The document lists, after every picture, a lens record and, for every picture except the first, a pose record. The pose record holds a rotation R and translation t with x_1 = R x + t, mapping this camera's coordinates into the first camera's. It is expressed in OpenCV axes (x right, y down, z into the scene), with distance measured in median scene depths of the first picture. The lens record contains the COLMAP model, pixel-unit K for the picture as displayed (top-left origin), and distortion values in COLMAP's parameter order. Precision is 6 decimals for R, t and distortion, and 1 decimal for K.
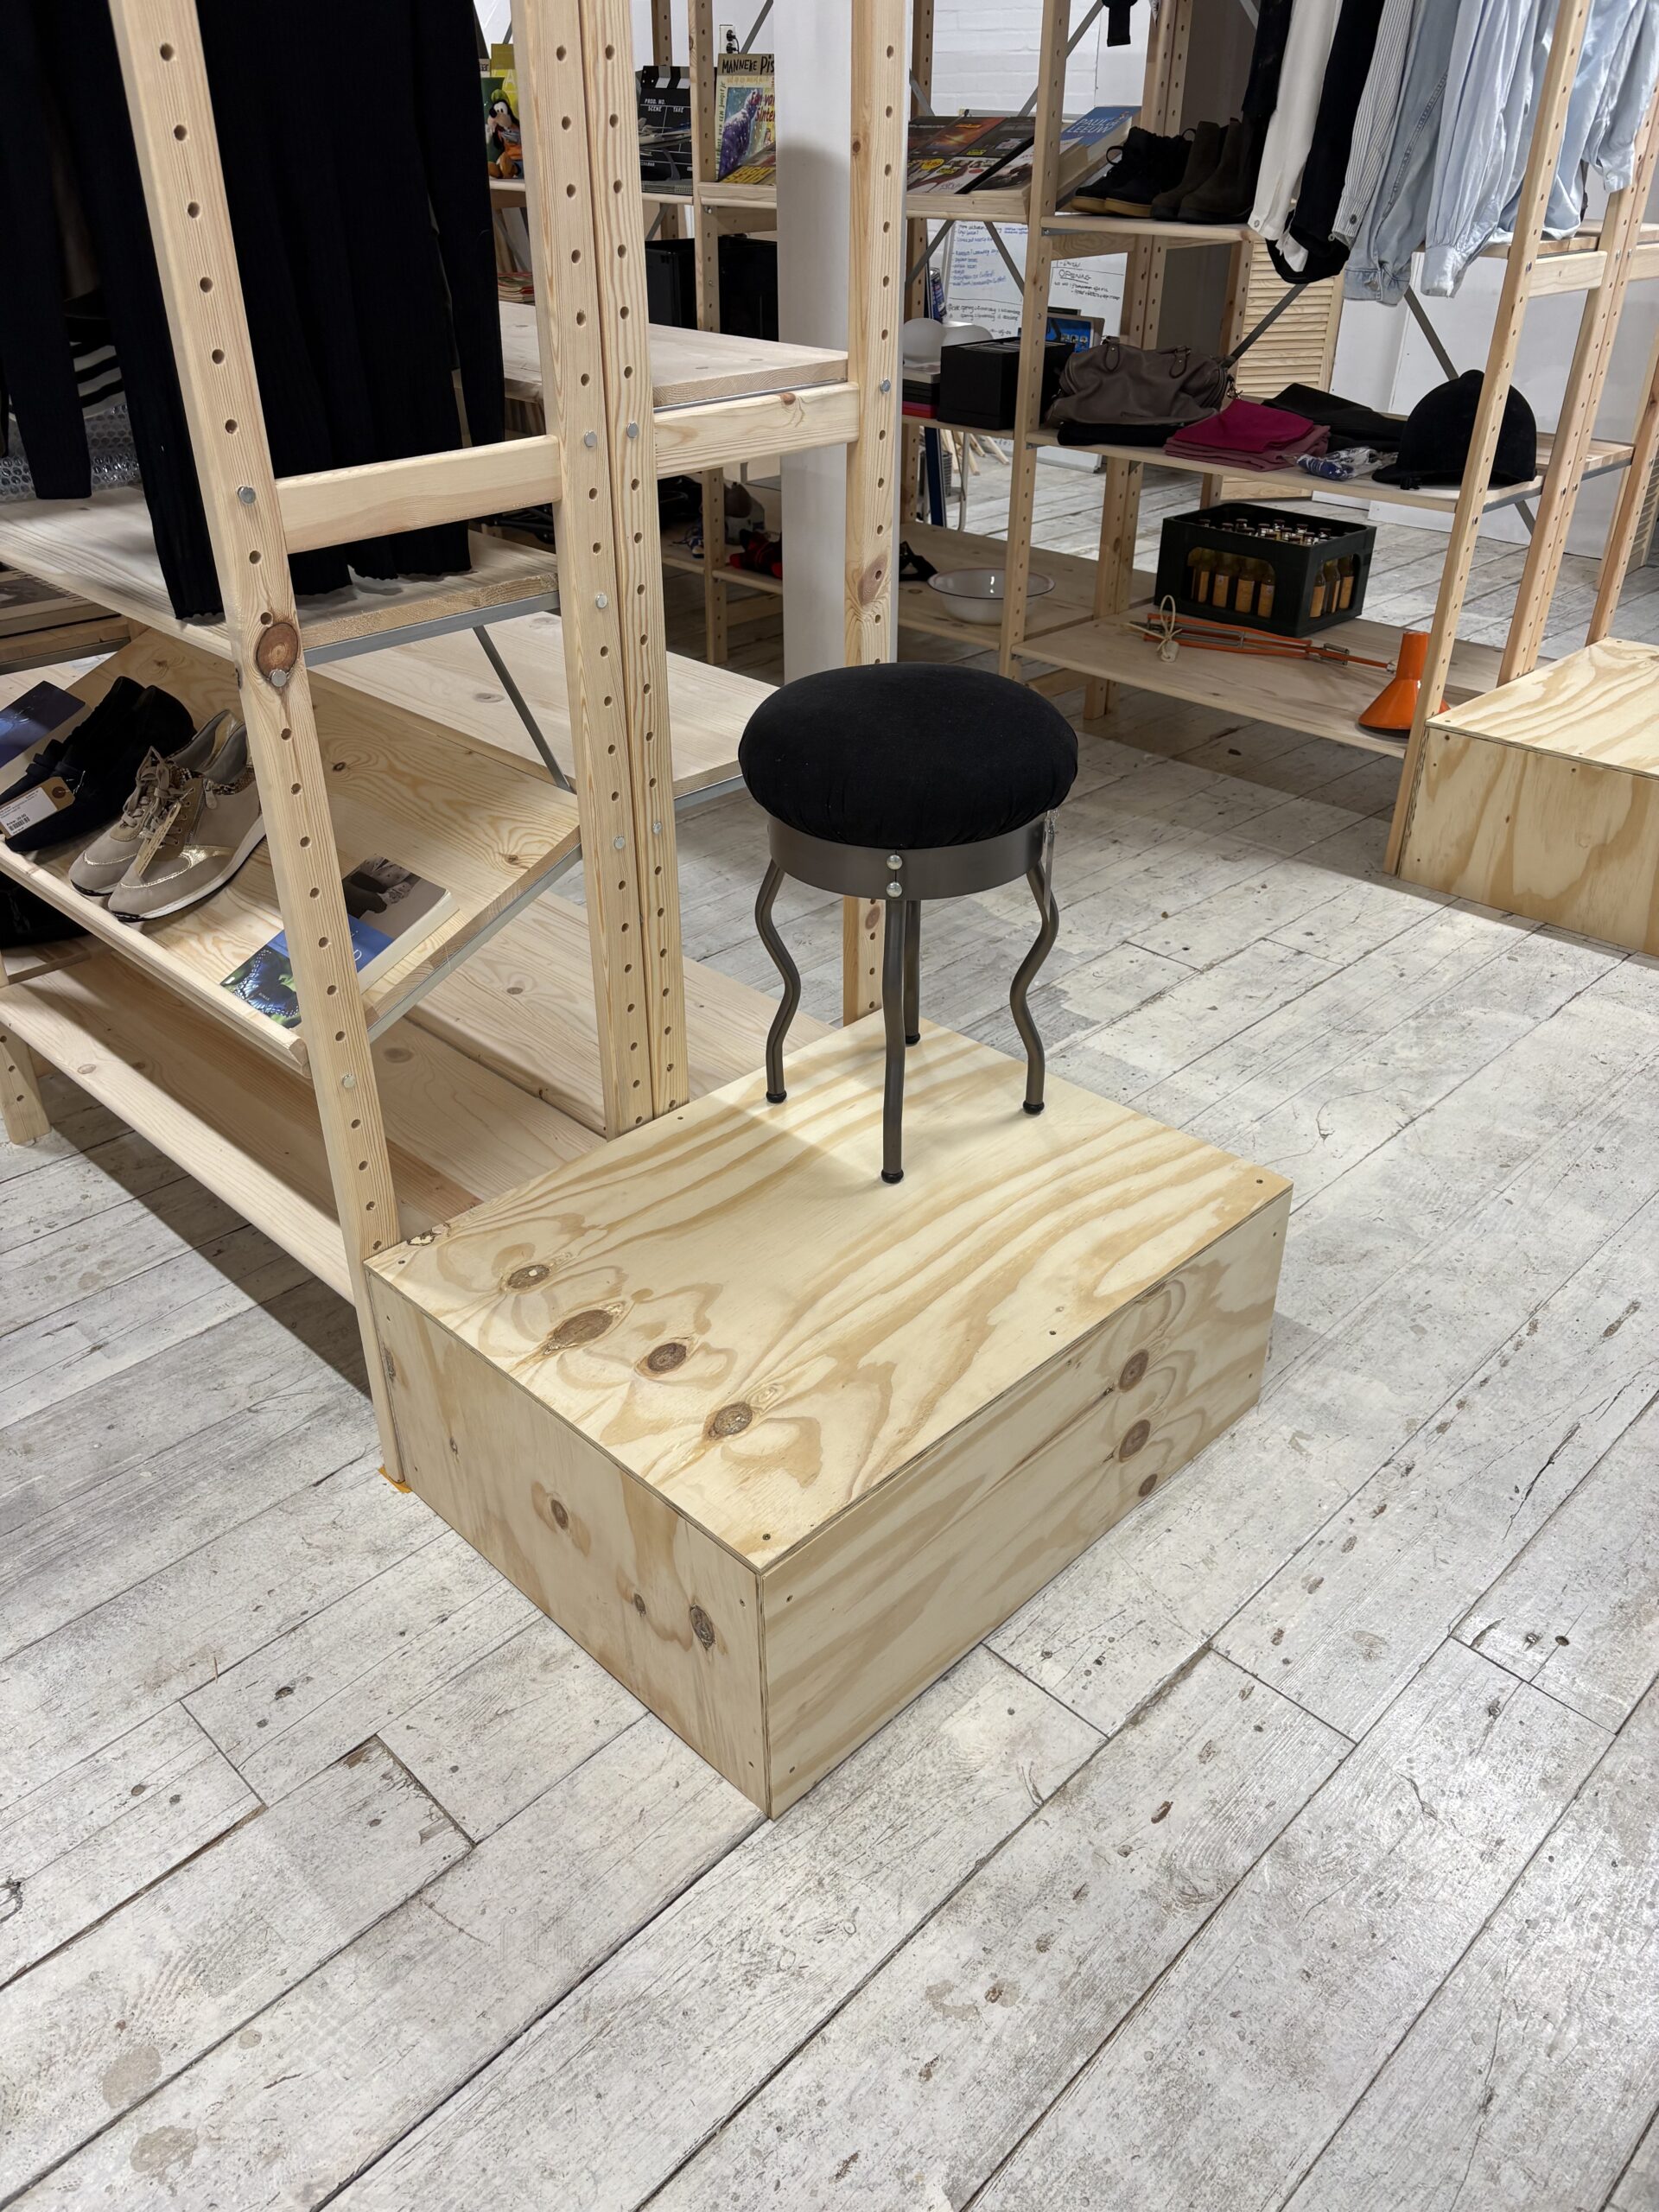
lens RADIAL K [[1659.4, 0, 829.5], [0, 1659.4, 1106.0], [0, 0, 1]] dist [0.057335, 0.000527]
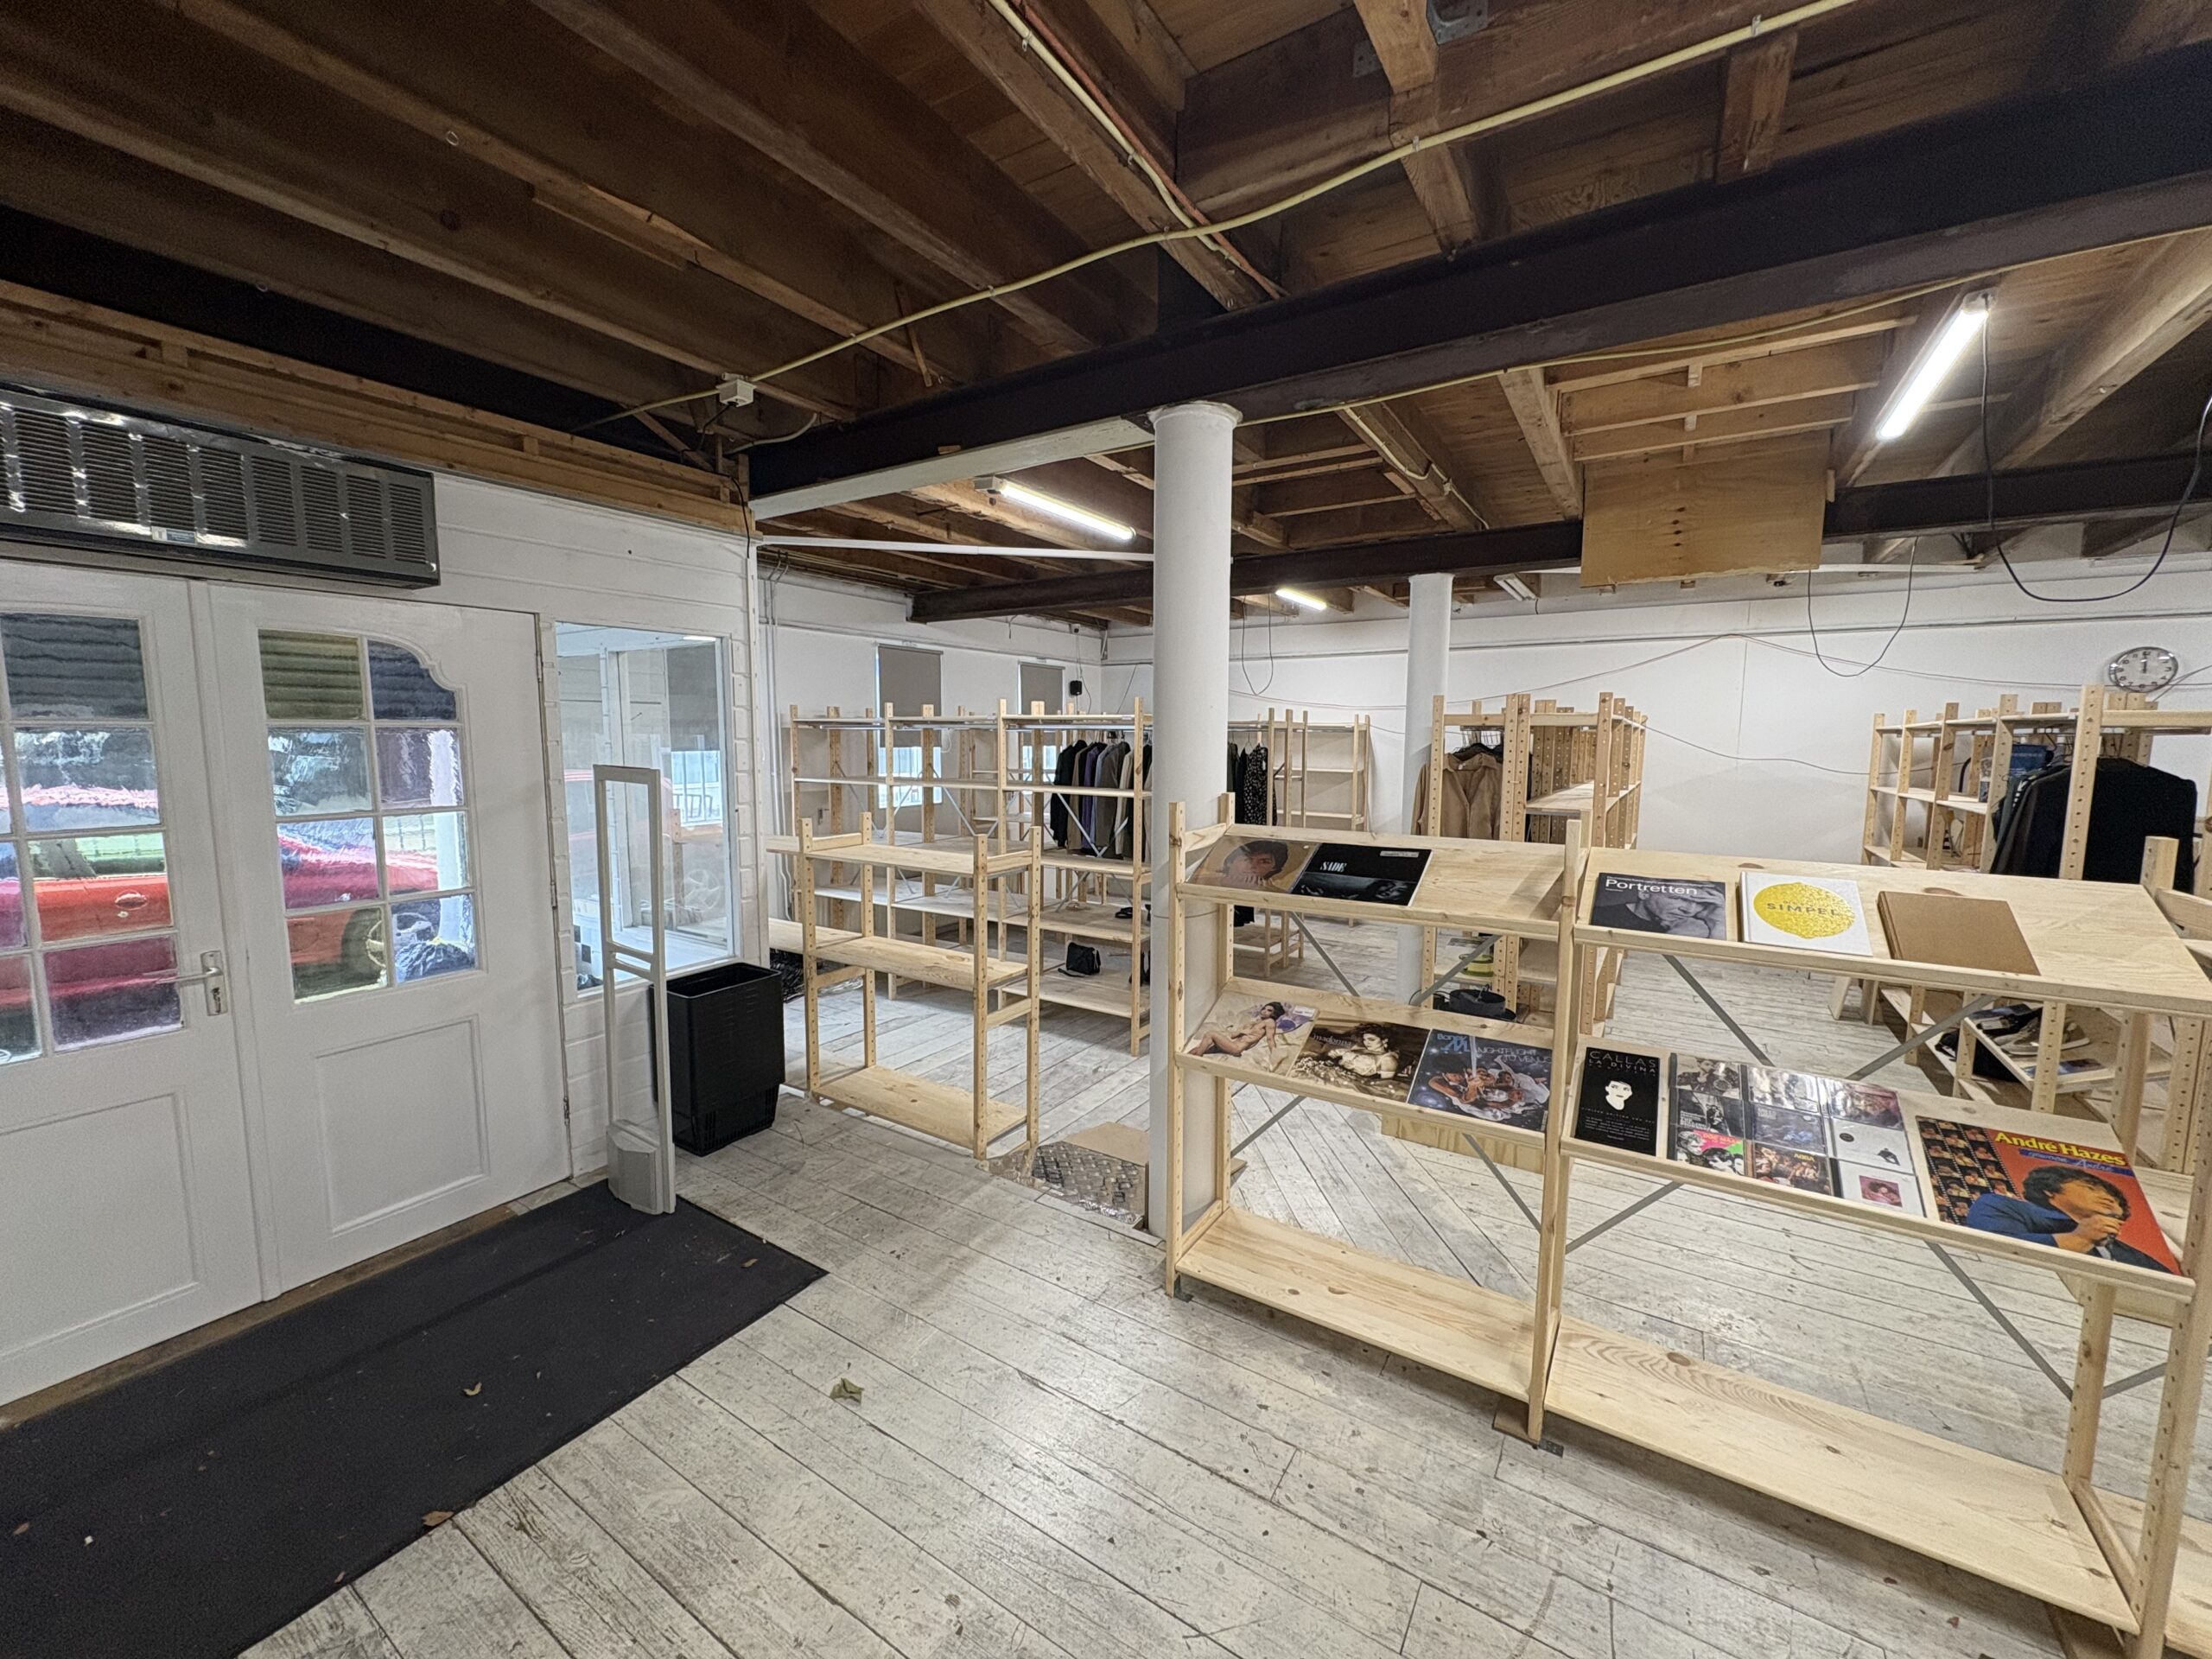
lens RADIAL K [[872.3, 0, 1106.0], [0, 872.3, 829.5], [0, 0, 1]] dist [-0.000825, -0.000142]
pose [[0.204654, 0.103170, -0.973382, 1.156254], [-0.517523, 0.855477, -0.018136, 0.609269], [0.830835, 0.507459, 0.228470, -1.583226]]
